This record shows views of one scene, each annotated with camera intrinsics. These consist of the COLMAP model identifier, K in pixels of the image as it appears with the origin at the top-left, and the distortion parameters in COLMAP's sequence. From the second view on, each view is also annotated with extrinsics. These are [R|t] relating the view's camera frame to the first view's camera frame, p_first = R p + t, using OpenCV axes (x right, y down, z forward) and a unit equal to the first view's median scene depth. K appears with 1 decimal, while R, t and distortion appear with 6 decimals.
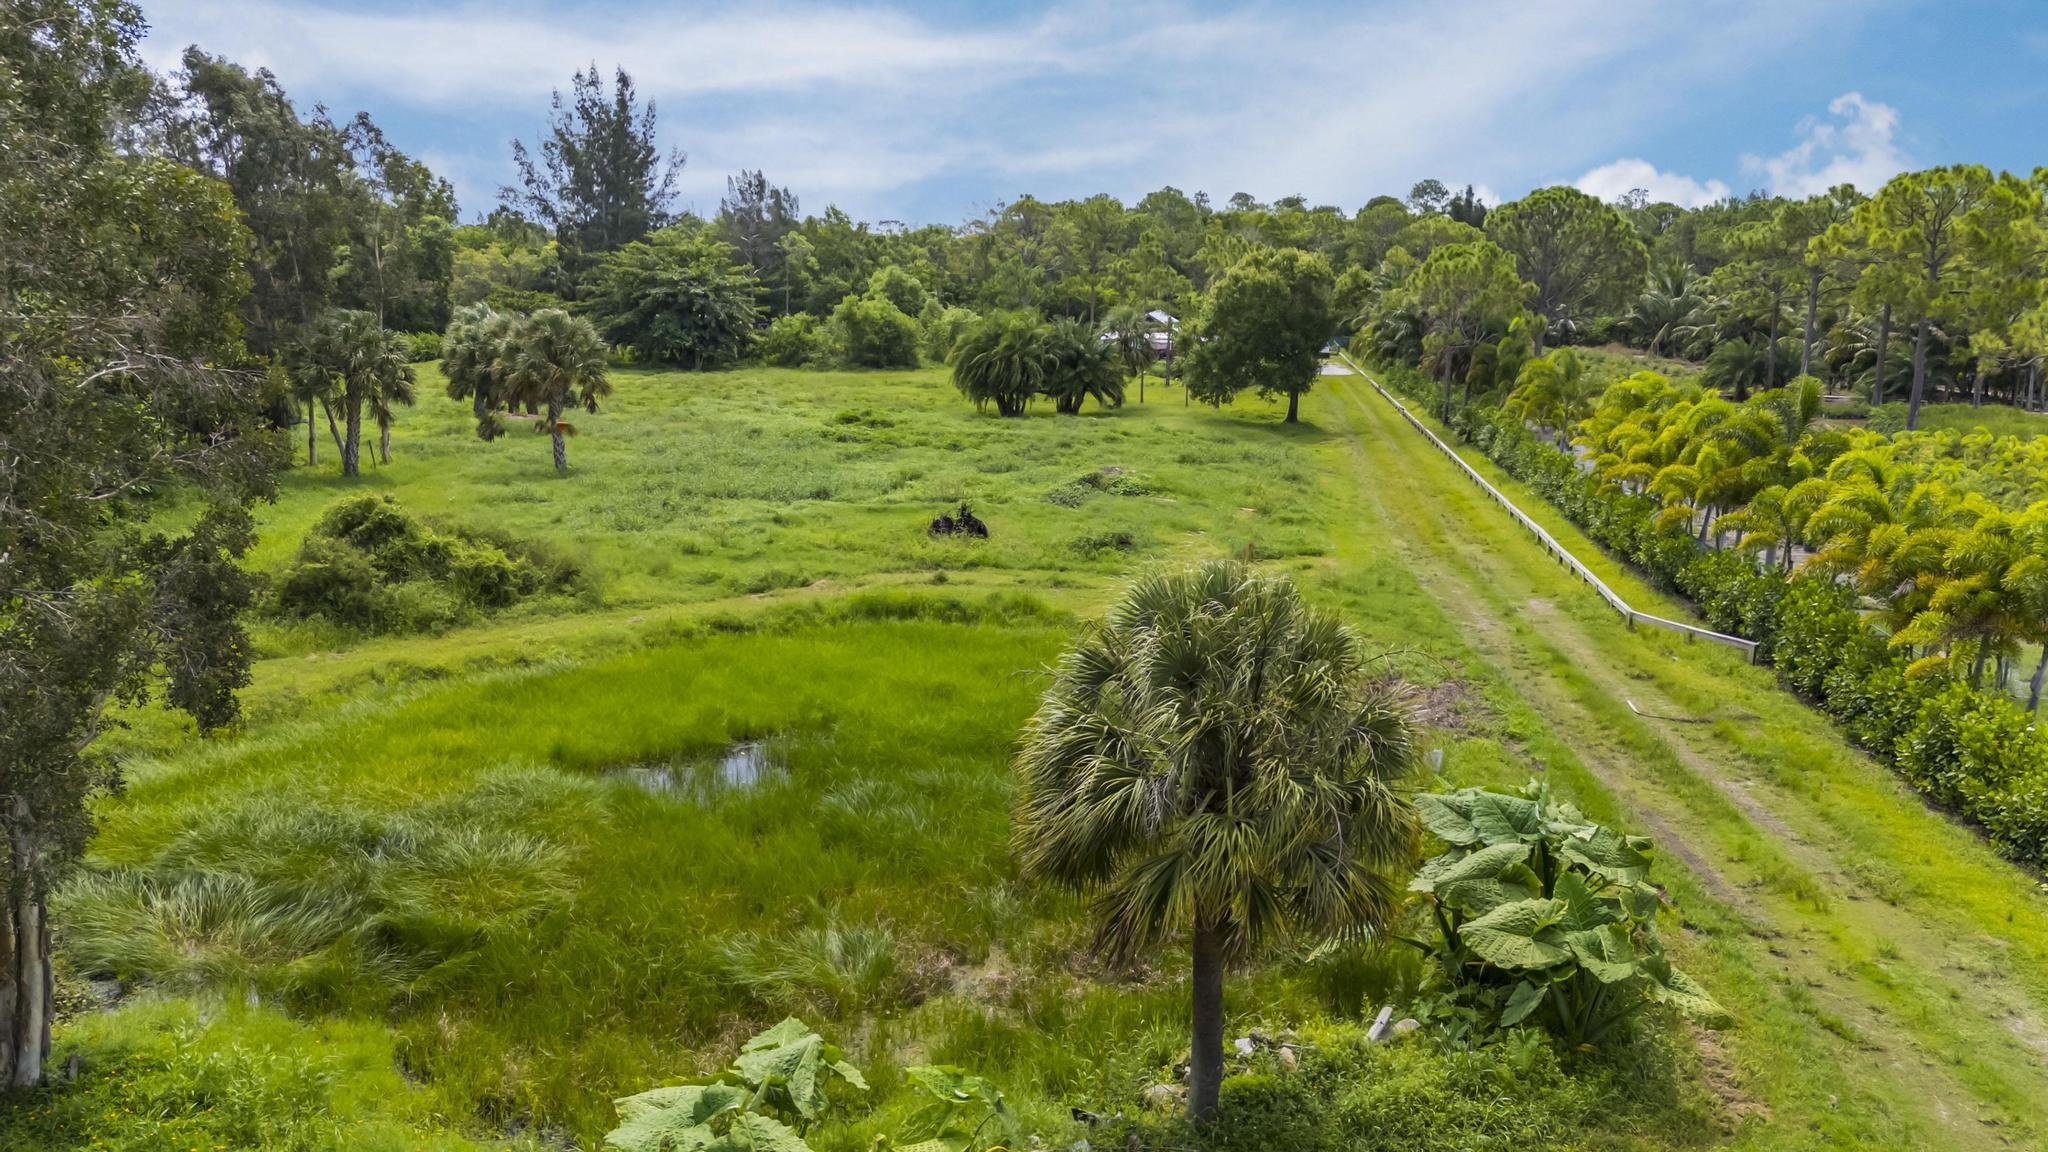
lens RADIAL K [[1528.5, 0, 1040.9], [0, 1528.5, 567.7], [0, 0, 1]] dist [0.089228, -0.003579]
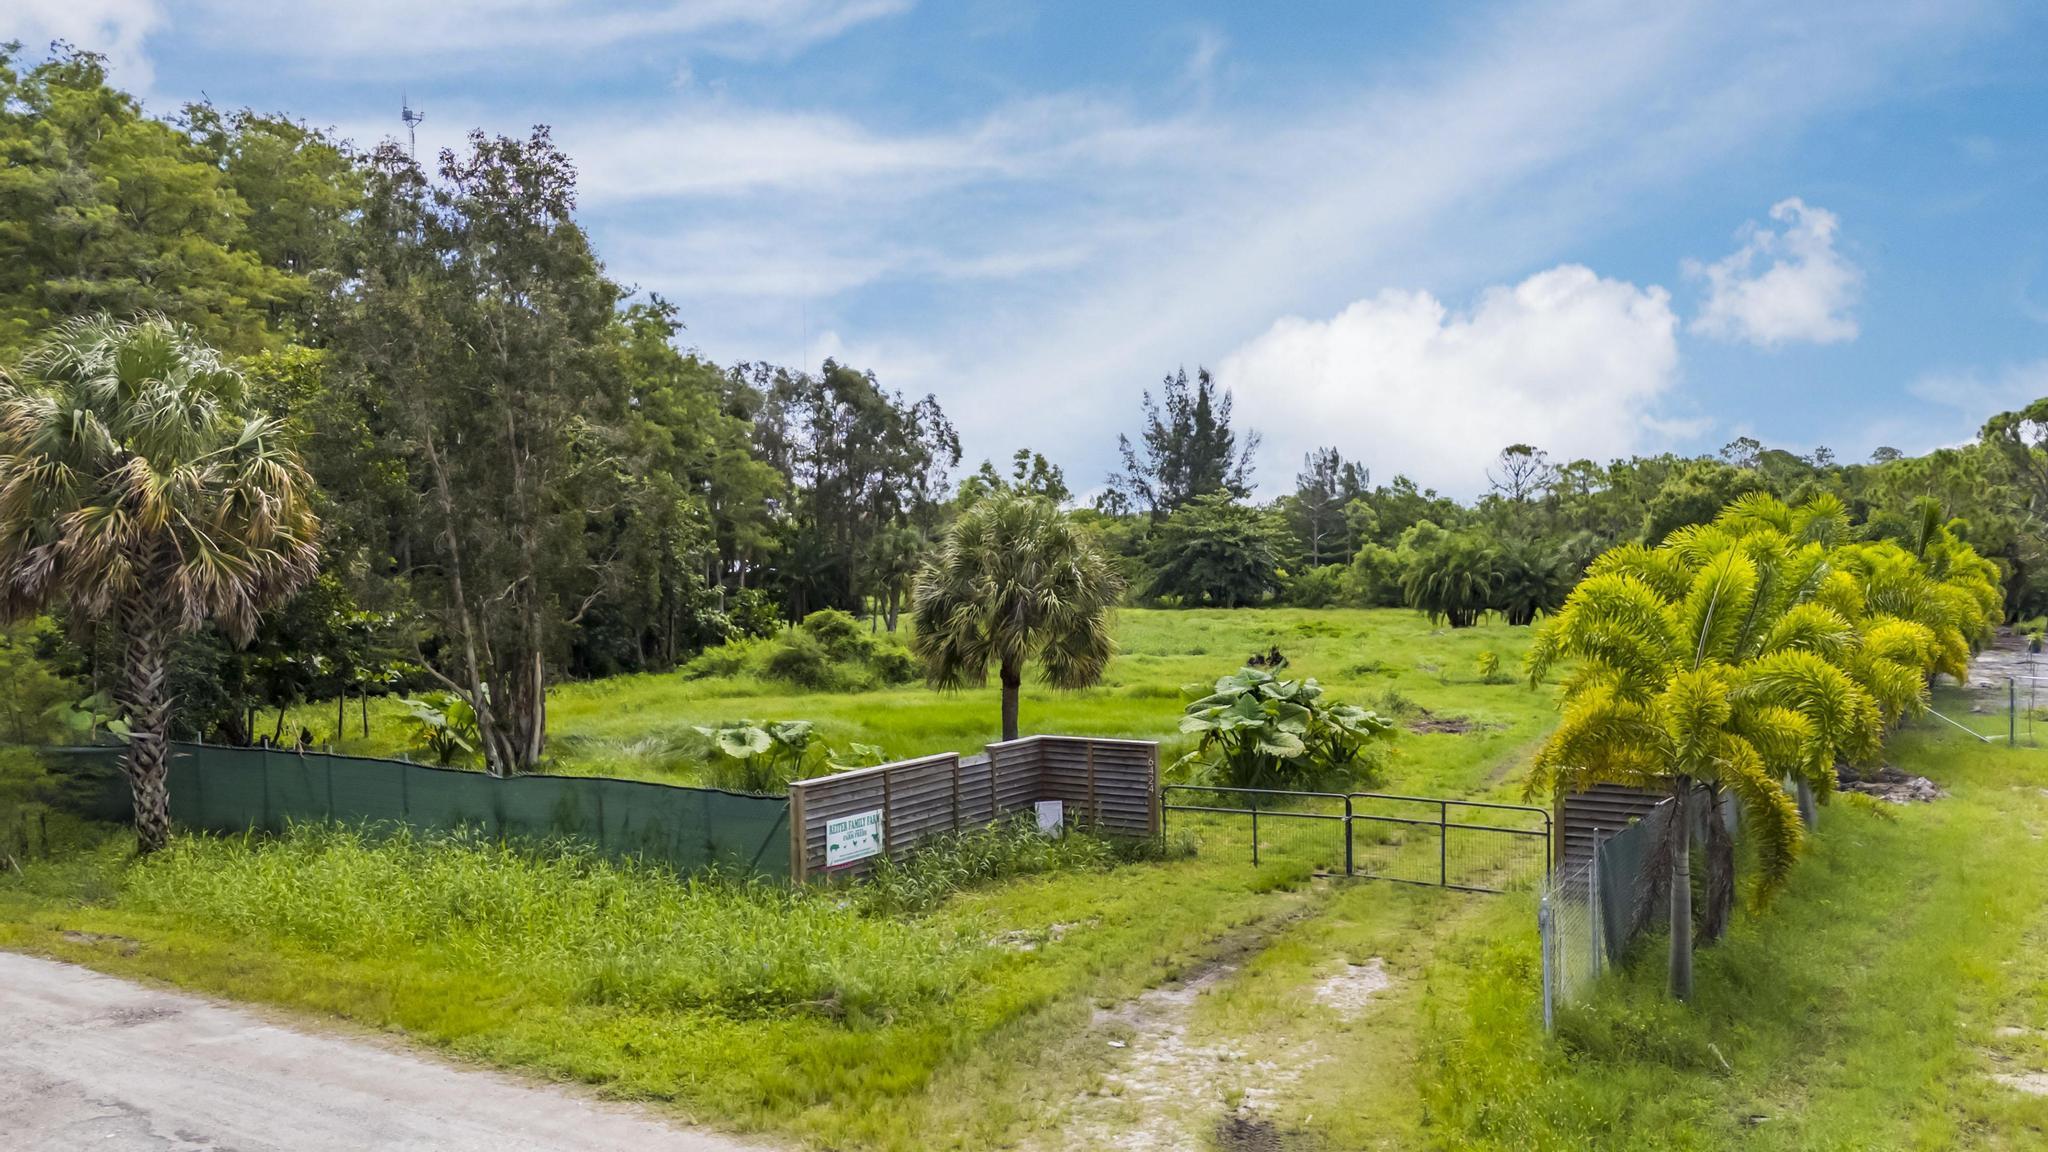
lens RADIAL K [[1528.5, 0, 1027.2], [0, 1528.5, 560.3], [0, 0, 1]] dist [0.089228, -0.003579]
pose [[0.915008, -0.018498, -0.403011, 0.093472], [-0.058274, 0.982412, -0.177398, 0.043032], [0.399204, 0.185806, 0.897837, -0.075145]]
